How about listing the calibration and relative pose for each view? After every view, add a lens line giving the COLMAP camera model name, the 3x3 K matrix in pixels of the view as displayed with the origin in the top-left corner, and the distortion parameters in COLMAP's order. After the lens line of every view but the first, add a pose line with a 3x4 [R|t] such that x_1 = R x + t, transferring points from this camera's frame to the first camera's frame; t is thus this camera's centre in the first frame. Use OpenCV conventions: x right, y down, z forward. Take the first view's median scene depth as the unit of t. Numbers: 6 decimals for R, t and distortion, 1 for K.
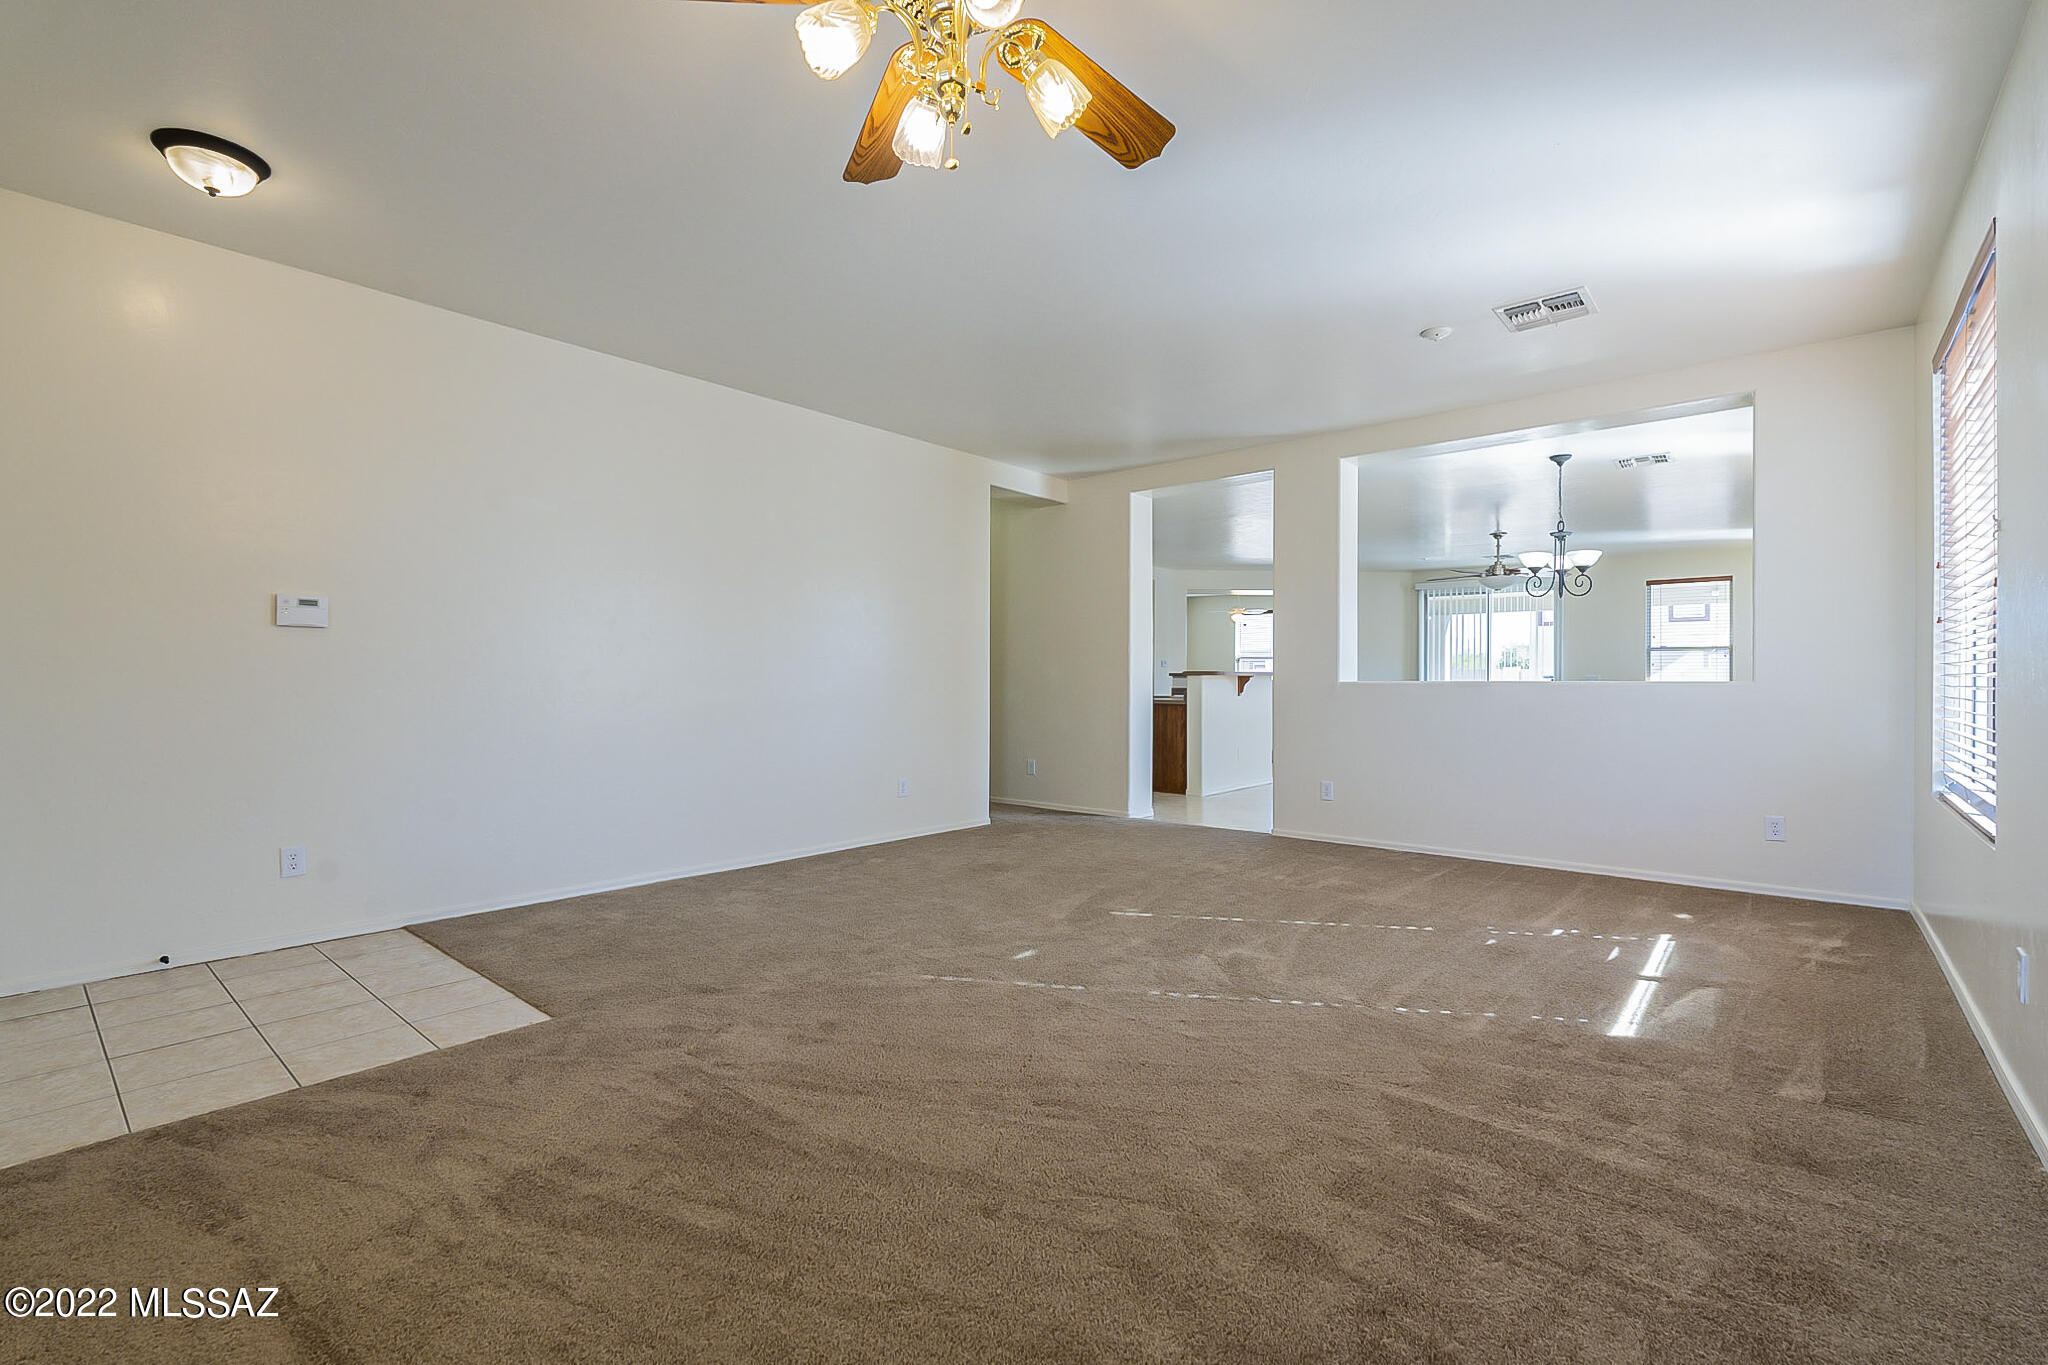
lens RADIAL K [[896.7, 0, 1011.6], [0, 896.7, 683.0], [0, 0, 1]] dist [-0.004569, -0.000028]
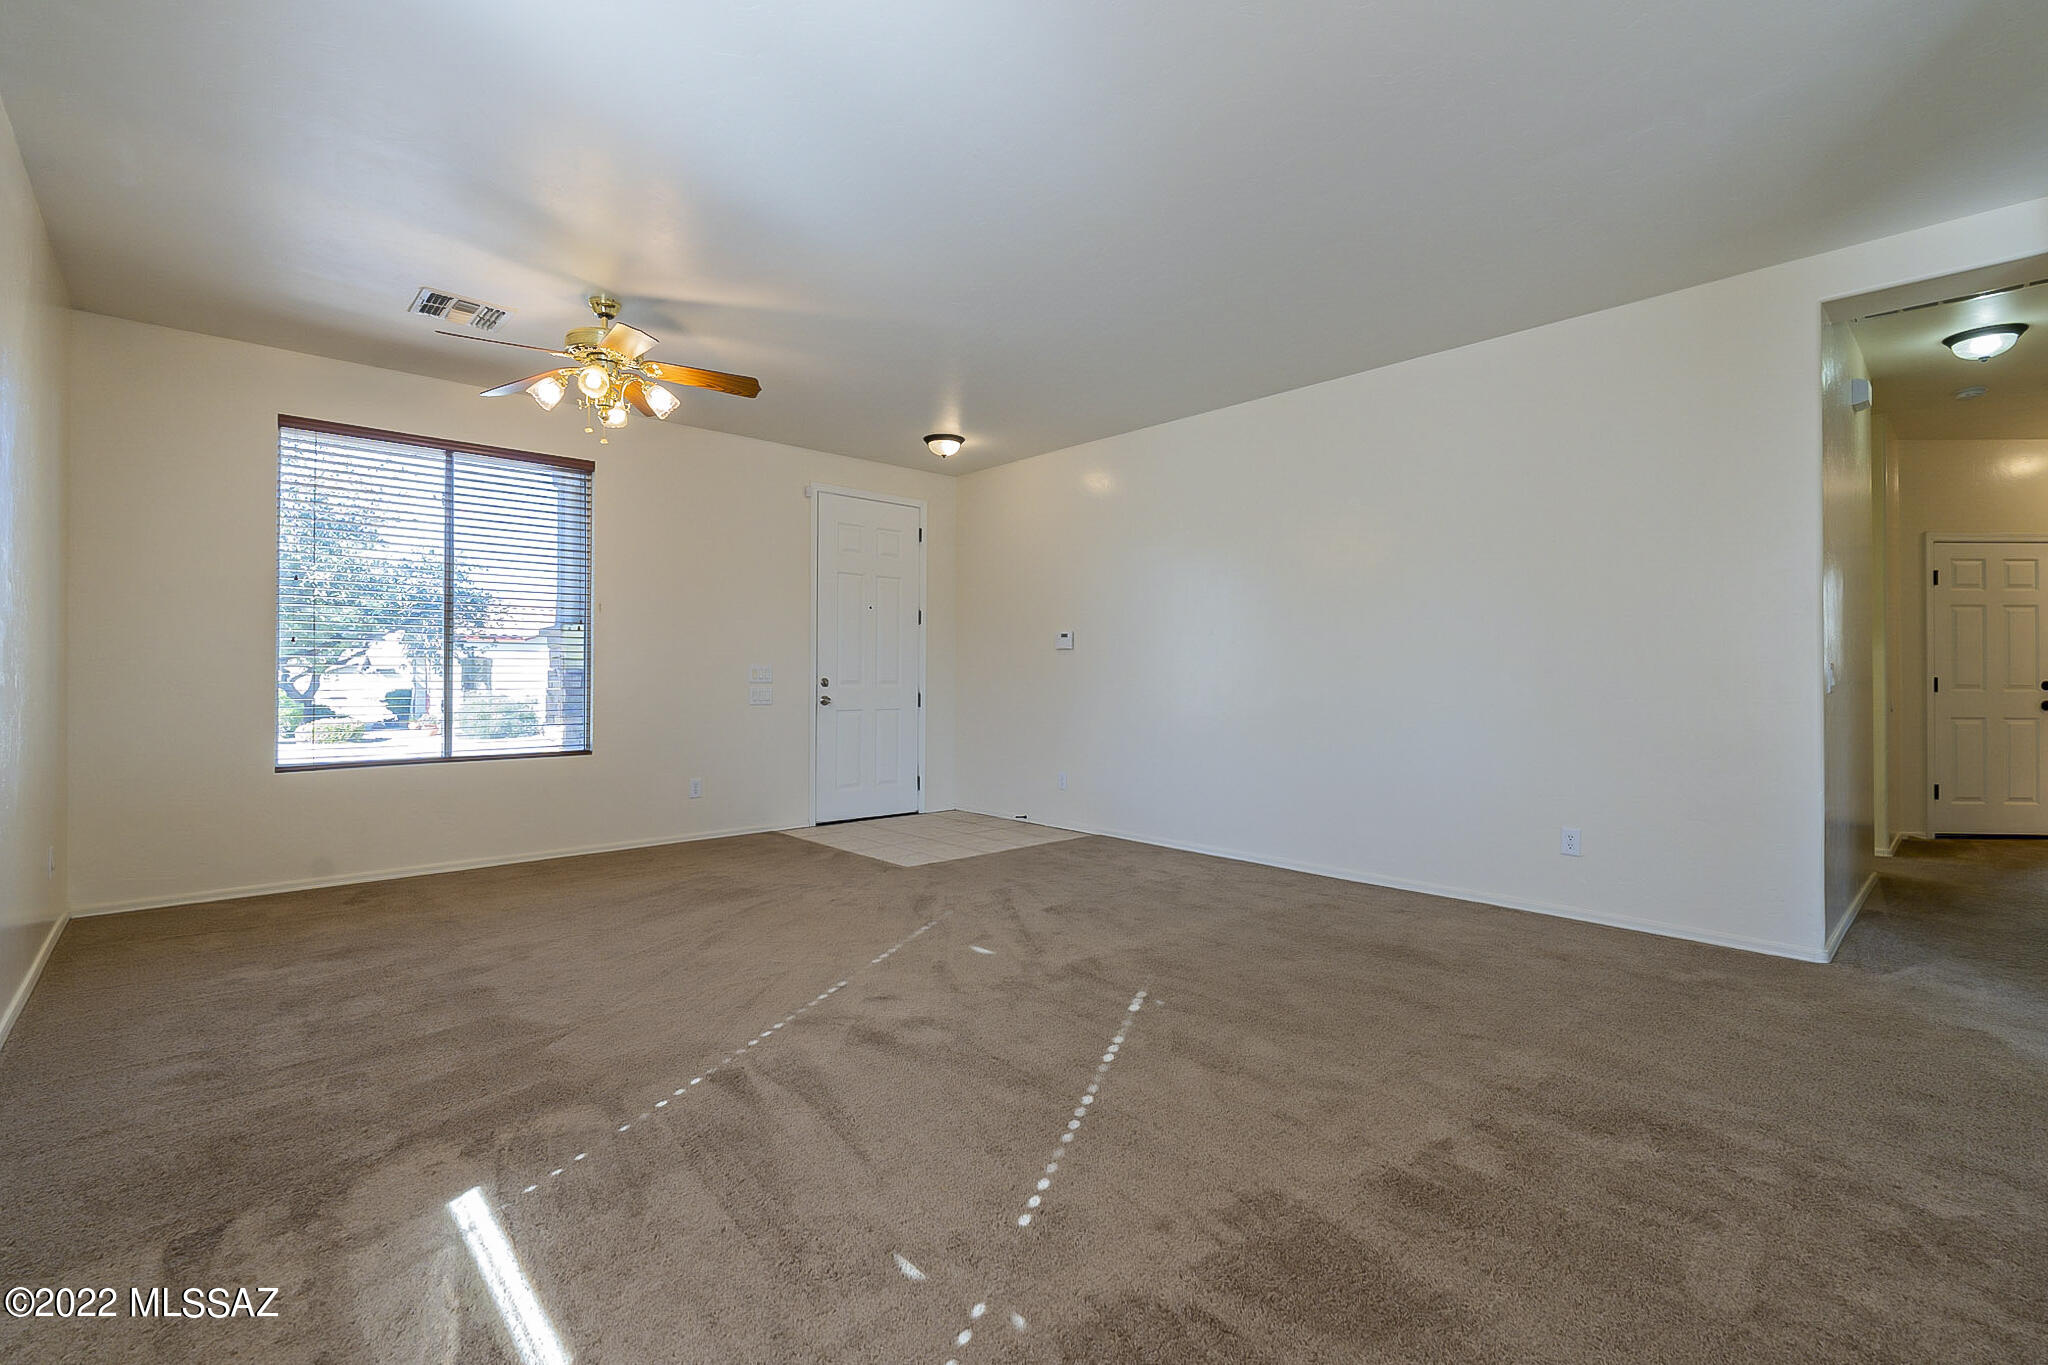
lens RADIAL K [[896.7, 0, 1022.6], [0, 896.7, 677.6], [0, 0, 1]] dist [-0.004569, -0.000028]
pose [[-0.101332, -0.014117, -0.994752, 1.251170], [0.000356, 0.999899, -0.014227, 0.015581], [0.994853, -0.001795, -0.101317, 1.417974]]
